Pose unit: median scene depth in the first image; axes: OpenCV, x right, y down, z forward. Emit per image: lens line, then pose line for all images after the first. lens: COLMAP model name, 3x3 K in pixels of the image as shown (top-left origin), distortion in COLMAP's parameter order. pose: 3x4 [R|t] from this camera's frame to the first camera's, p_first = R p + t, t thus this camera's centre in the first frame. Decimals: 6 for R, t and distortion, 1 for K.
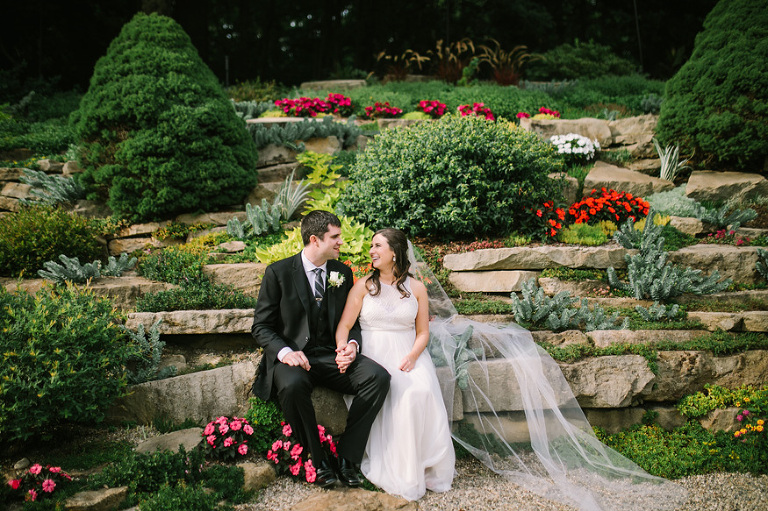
lens RADIAL K [[772.4, 0, 384.0], [0, 772.4, 255.5], [0, 0, 1]] dist [-0.041406, 0.022316]
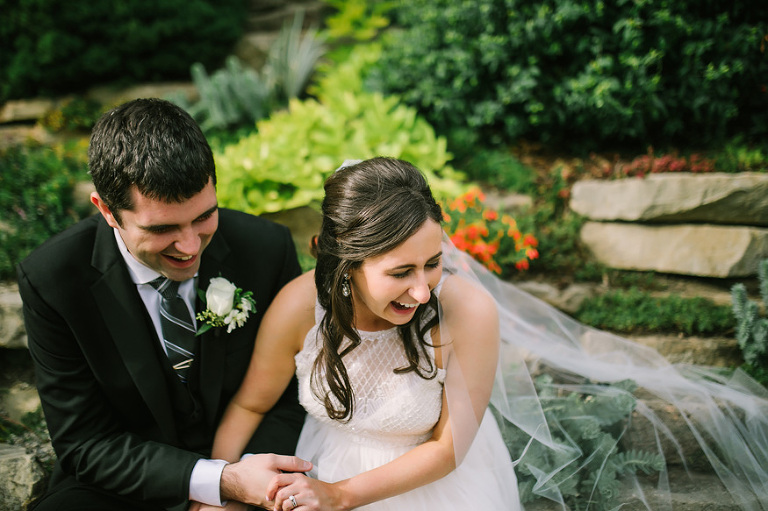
lens RADIAL K [[772.4, 0, 384.0], [0, 772.4, 255.5], [0, 0, 1]] dist [-0.041406, 0.022316]
pose [[0.985163, 0.058896, -0.161199, 0.042316], [-0.038282, 0.991019, 0.128124, -0.012013], [0.167297, -0.120052, 0.978570, 0.524315]]
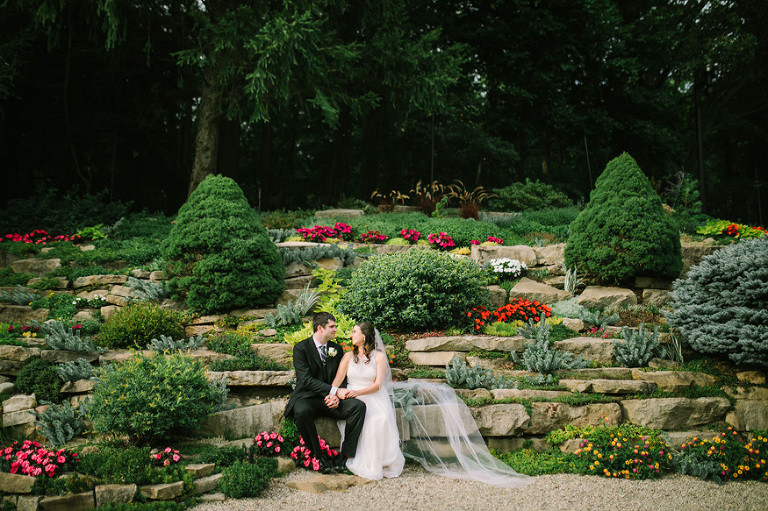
lens RADIAL K [[772.4, 0, 384.0], [0, 772.4, 255.5], [0, 0, 1]] dist [-0.041406, 0.022316]
pose [[0.999748, 0.019213, -0.011609, 0.048195], [-0.020450, 0.992797, -0.118055, 0.013392], [0.009257, 0.118262, 0.992939, -0.544740]]
